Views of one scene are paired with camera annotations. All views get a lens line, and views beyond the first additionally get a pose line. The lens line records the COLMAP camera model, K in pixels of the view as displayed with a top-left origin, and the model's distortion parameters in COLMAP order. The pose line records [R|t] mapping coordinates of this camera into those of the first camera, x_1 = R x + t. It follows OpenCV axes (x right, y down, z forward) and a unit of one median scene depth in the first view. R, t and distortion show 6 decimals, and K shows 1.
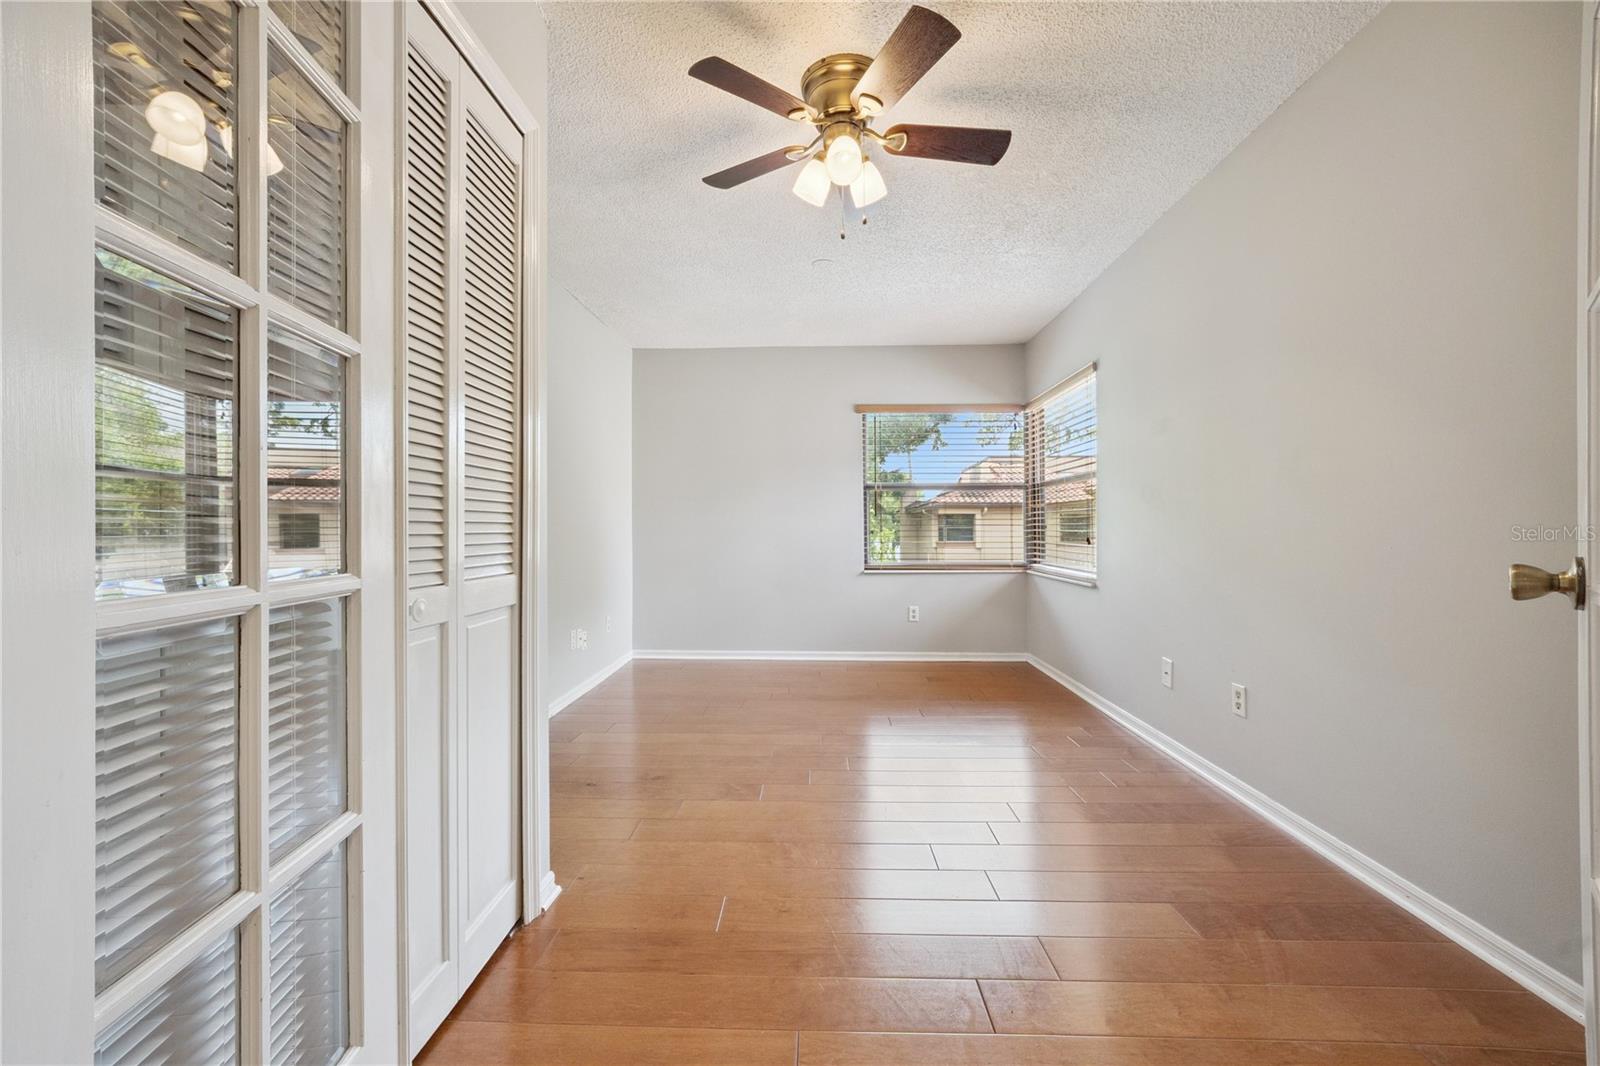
lens RADIAL K [[638.3, 0, 786.0], [0, 638.3, 536.0], [0, 0, 1]] dist [-0.018086, 0.007065]
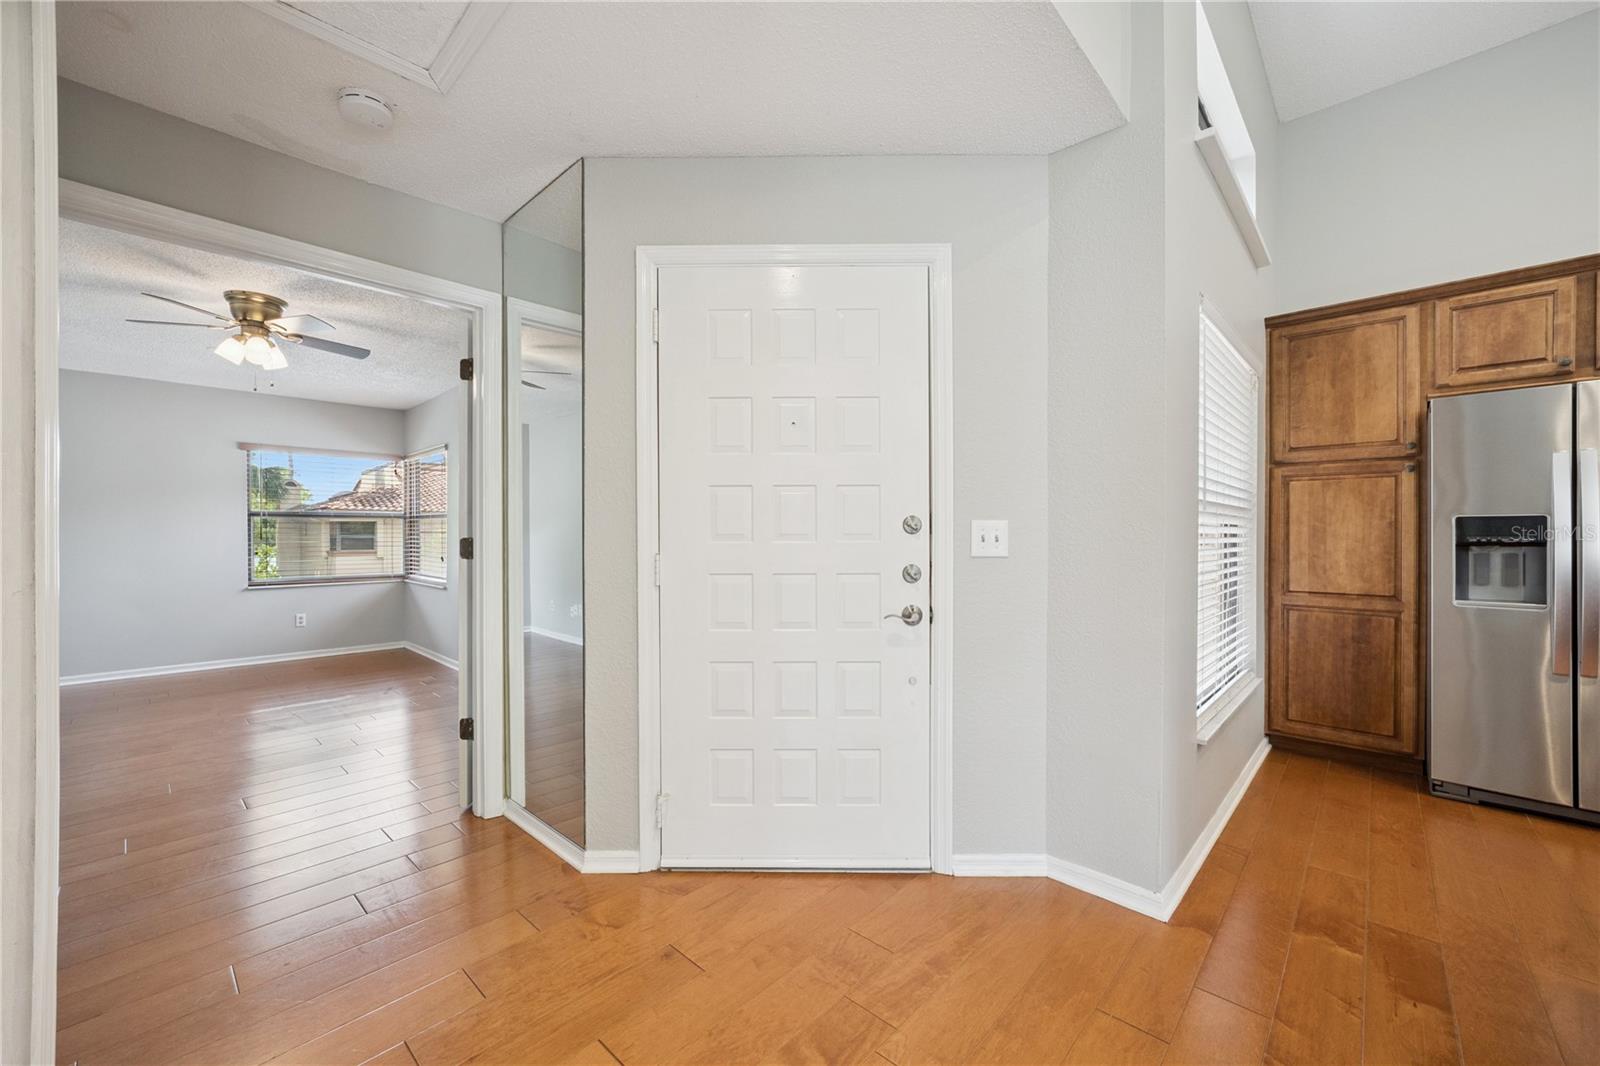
lens RADIAL K [[638.3, 0, 786.0], [0, 638.3, 536.0], [0, 0, 1]] dist [-0.018086, 0.007065]
pose [[0.654170, 0.004173, 0.756336, -0.104006], [0.003259, 0.999960, -0.008336, -0.024200], [-0.756340, 0.007919, 0.654131, -0.471047]]
